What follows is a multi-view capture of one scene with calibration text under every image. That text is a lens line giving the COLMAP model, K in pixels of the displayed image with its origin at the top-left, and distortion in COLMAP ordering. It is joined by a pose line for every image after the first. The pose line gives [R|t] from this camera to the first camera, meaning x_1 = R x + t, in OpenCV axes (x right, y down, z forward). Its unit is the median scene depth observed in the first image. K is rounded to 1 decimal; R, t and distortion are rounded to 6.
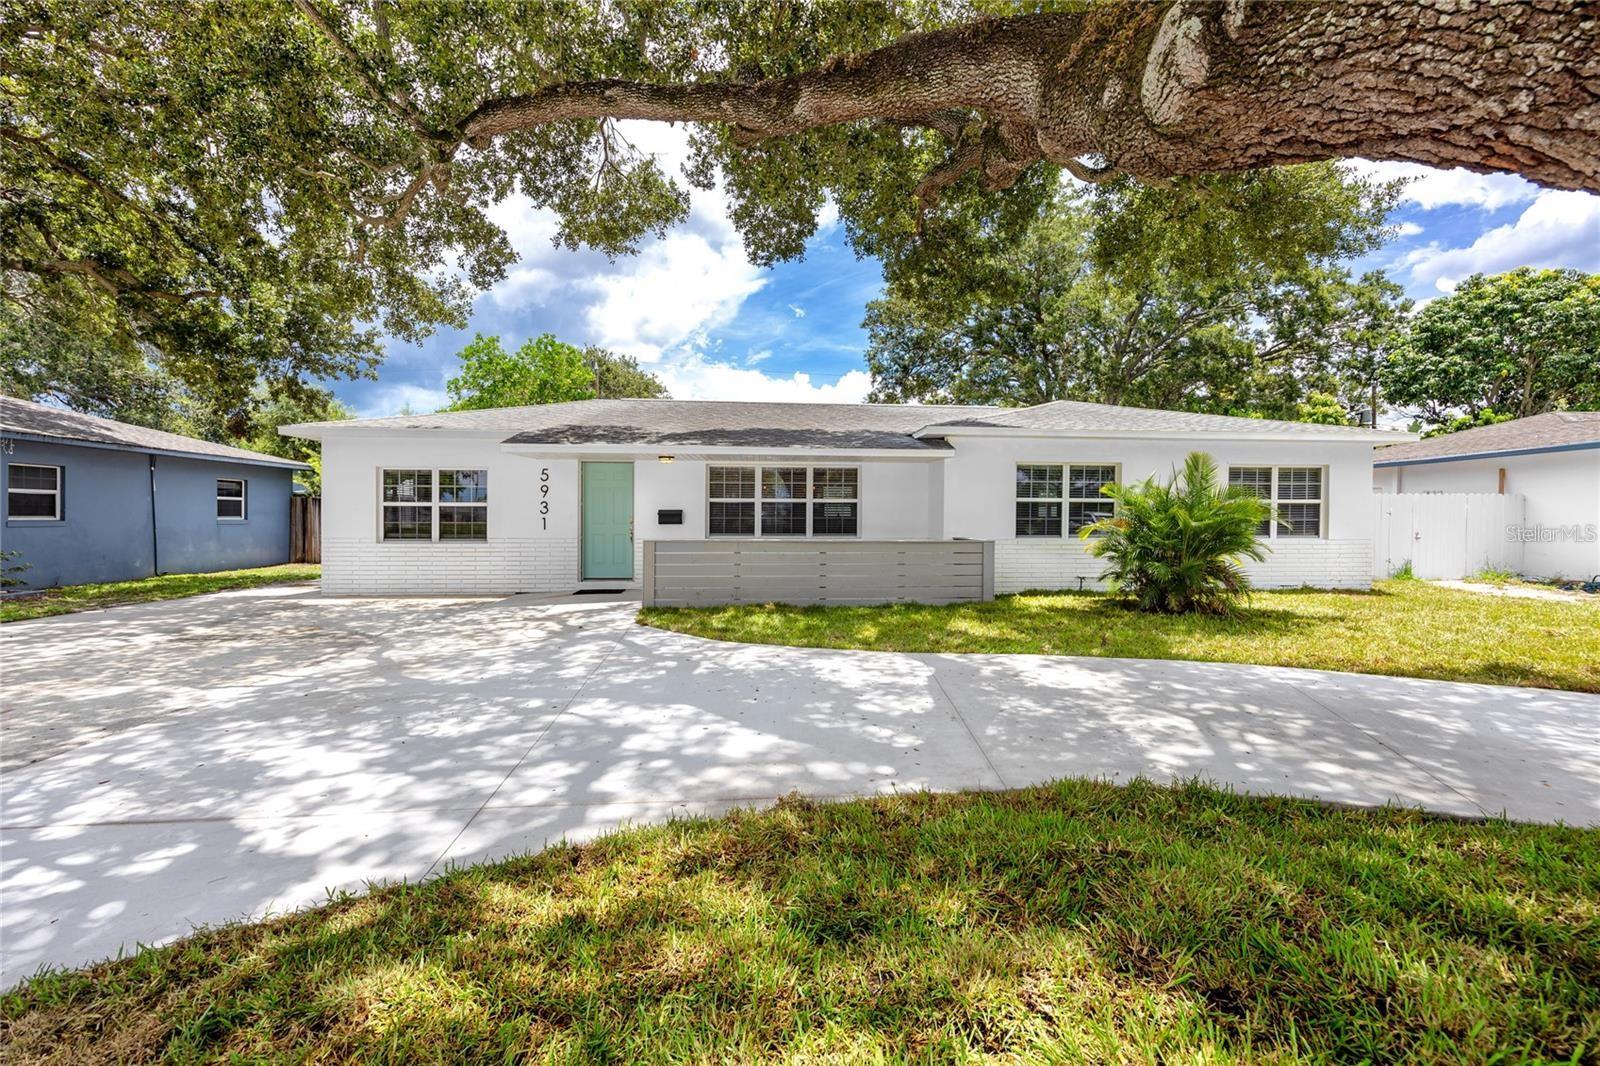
lens RADIAL K [[668.2, 0, 828.7], [0, 668.2, 537.7], [0, 0, 1]] dist [0.001718, 0.000154]
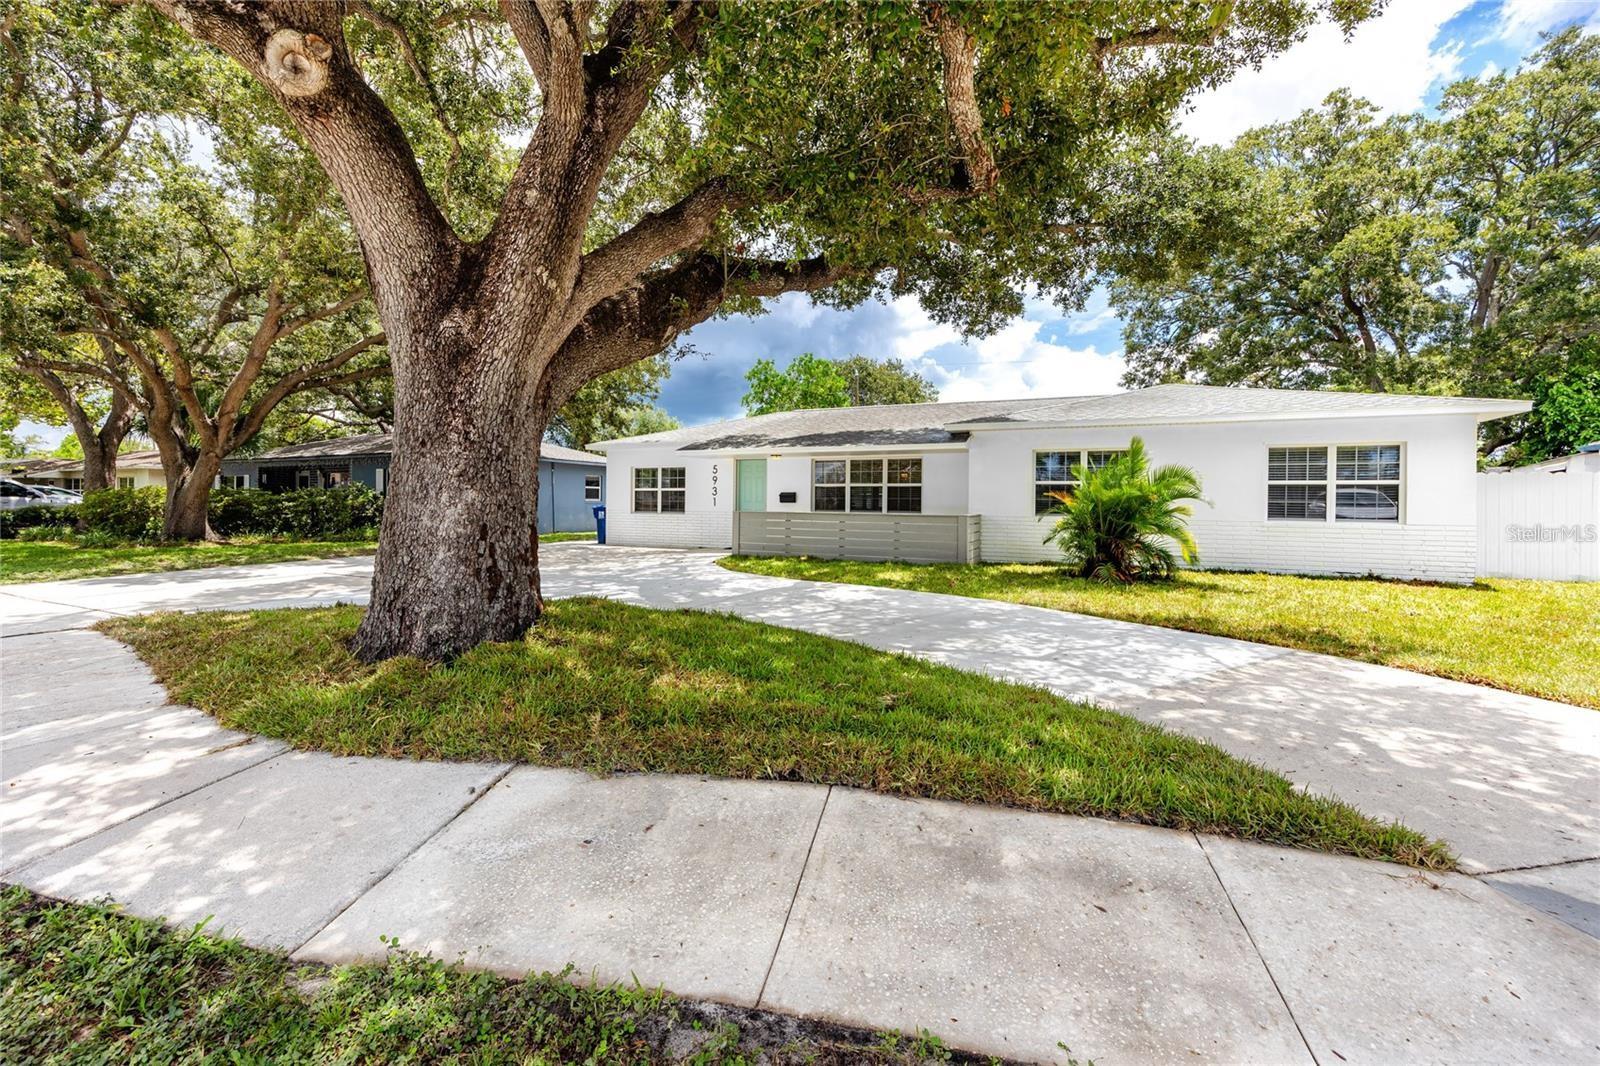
lens RADIAL K [[692.3, 0, 809.9], [0, 692.3, 497.7], [0, 0, 1]] dist [-0.001205, -0.000054]
pose [[0.859613, 0.001377, -0.510944, 0.529932], [-0.021319, 0.999222, -0.033173, 0.015697], [0.510501, 0.039409, 0.858974, -0.211448]]
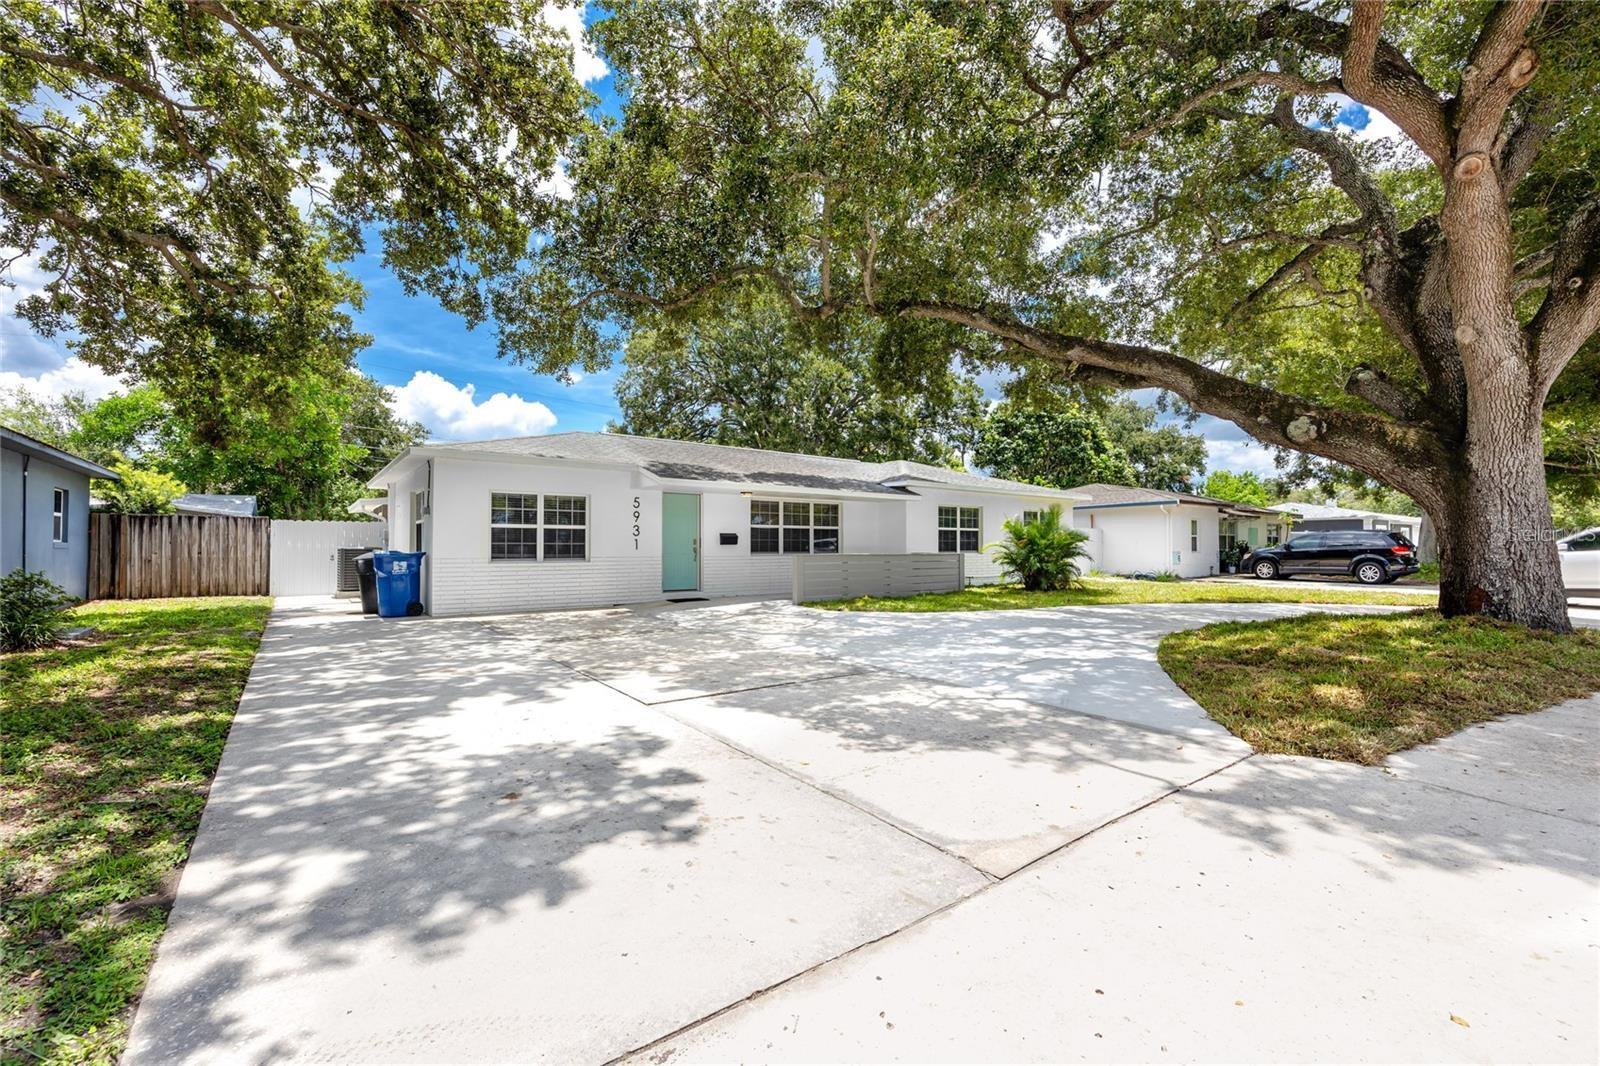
lens RADIAL K [[692.3, 0, 809.9], [0, 692.3, 497.7], [0, 0, 1]] dist [-0.001205, -0.000054]
pose [[0.838072, 0.035403, 0.544409, -0.806736], [0.019406, 0.995326, -0.094600, 0.018047], [-0.545214, 0.089846, 0.833468, -0.176920]]
